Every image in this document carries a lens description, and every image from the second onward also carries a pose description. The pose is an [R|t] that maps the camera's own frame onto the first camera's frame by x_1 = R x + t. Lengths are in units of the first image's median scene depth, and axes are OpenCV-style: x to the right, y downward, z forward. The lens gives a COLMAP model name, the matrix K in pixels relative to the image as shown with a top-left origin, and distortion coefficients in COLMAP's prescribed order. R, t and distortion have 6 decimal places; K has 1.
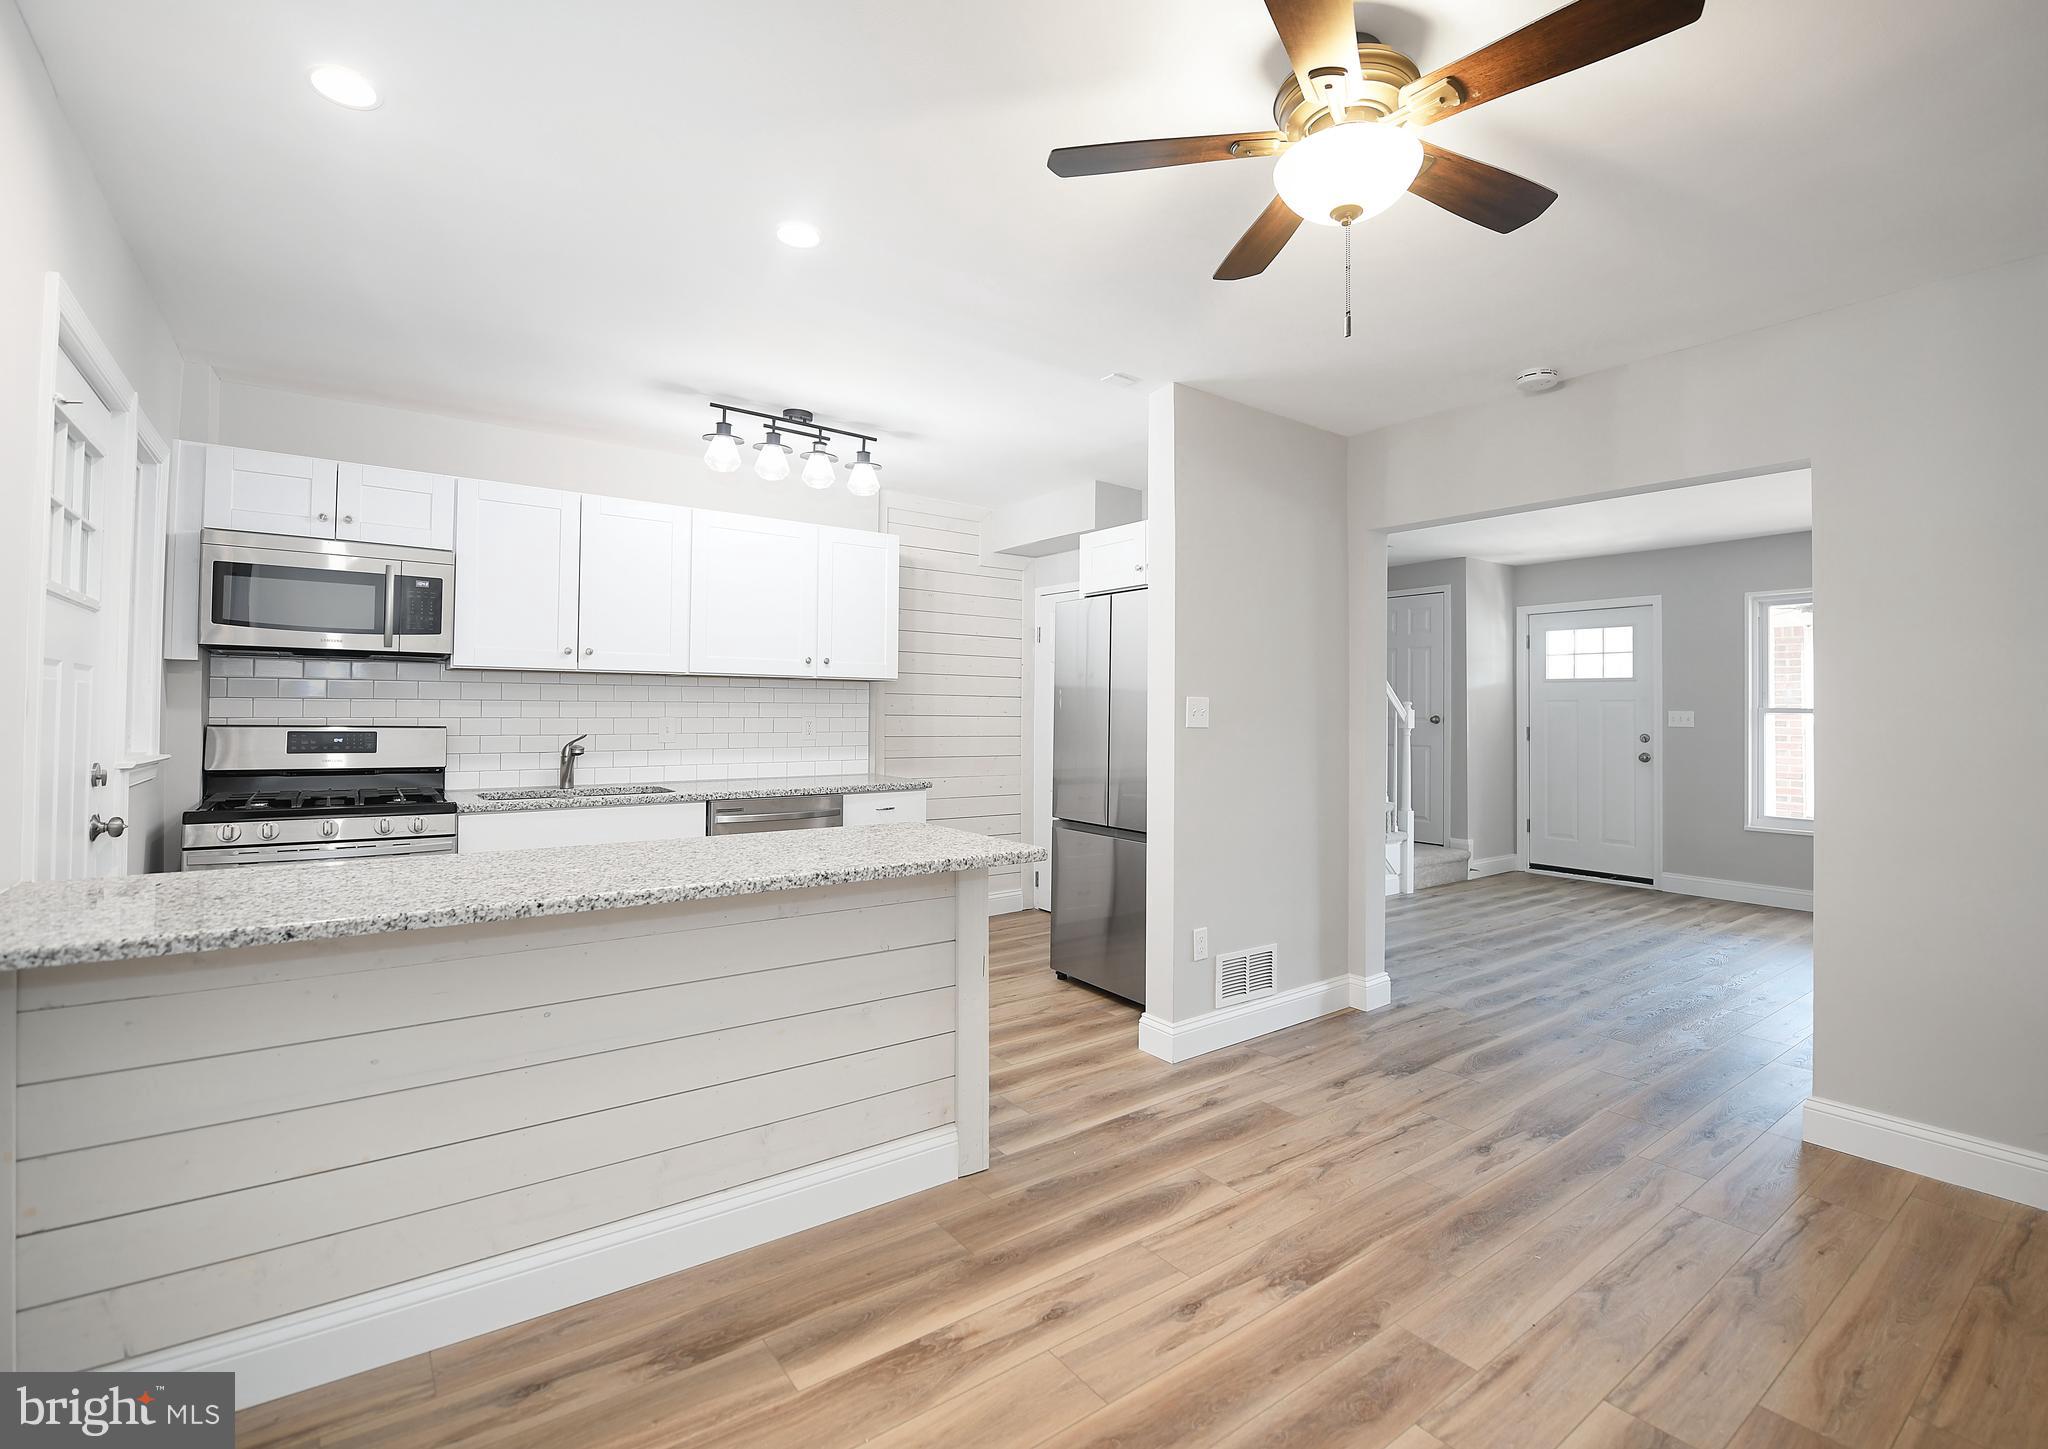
lens RADIAL K [[932.8, 0, 1038.7], [0, 932.8, 691.7], [0, 0, 1]] dist [-0.013331, -0.000675]
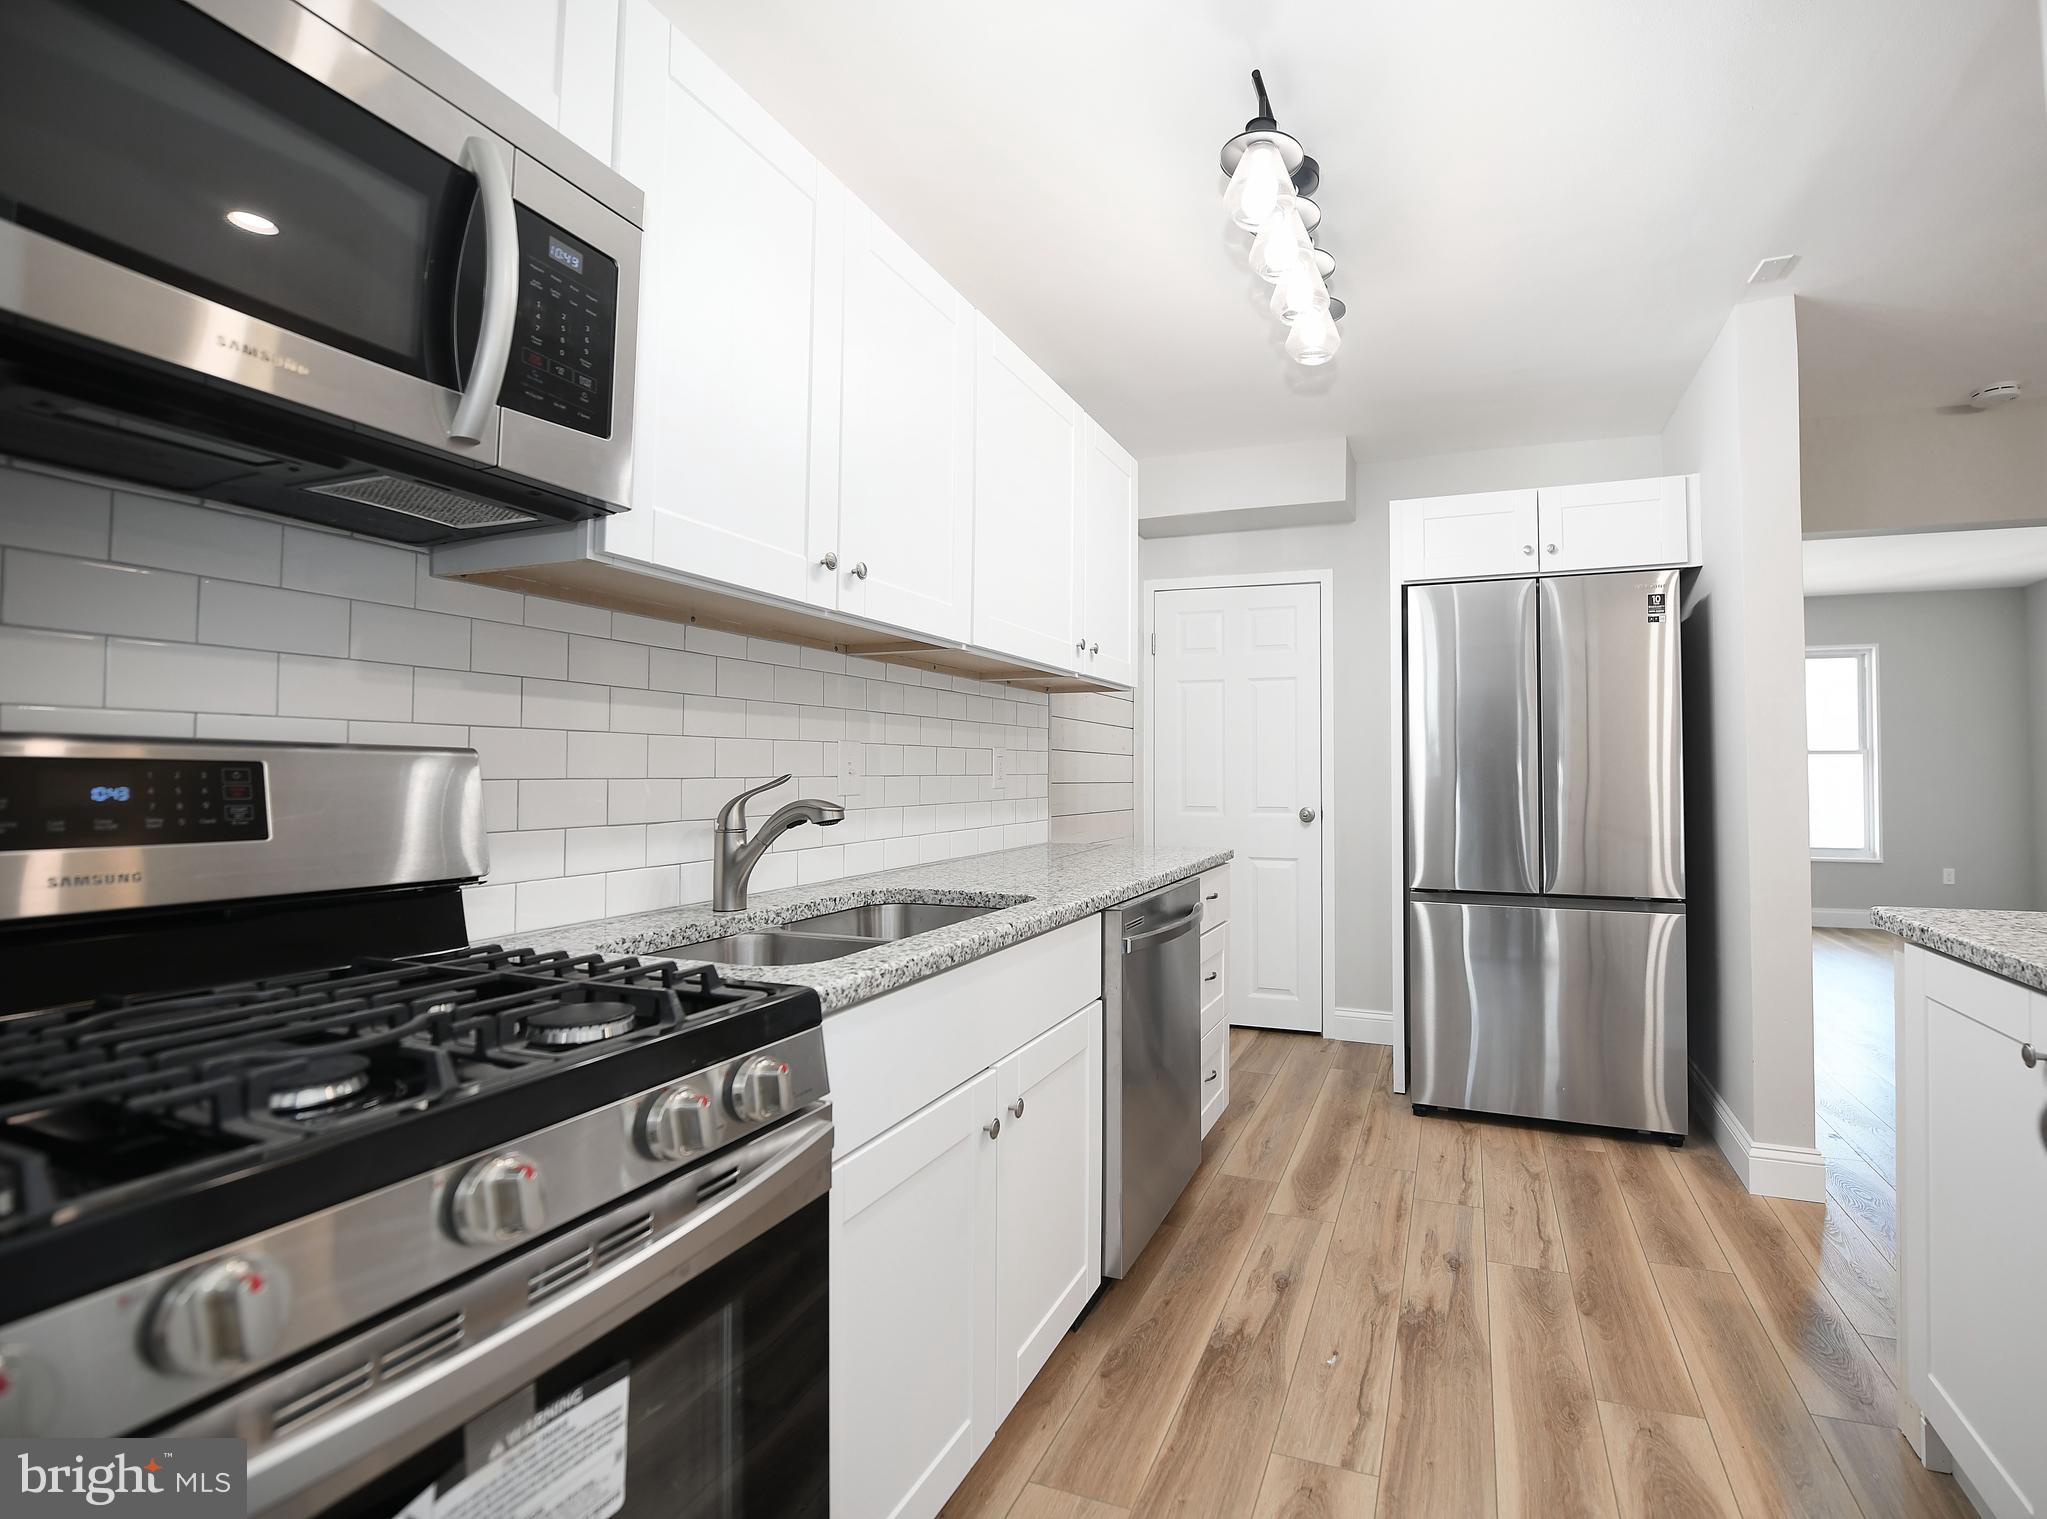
lens RADIAL K [[923.2, 0, 1142.3], [0, 923.2, 744.0], [0, 0, 1]] dist [-0.022286, -0.000328]
pose [[0.829626, 0.009006, 0.558247, -0.666747], [-0.003687, 0.999936, -0.010653, 0.040831], [-0.558307, 0.006780, 0.829607, 0.653902]]
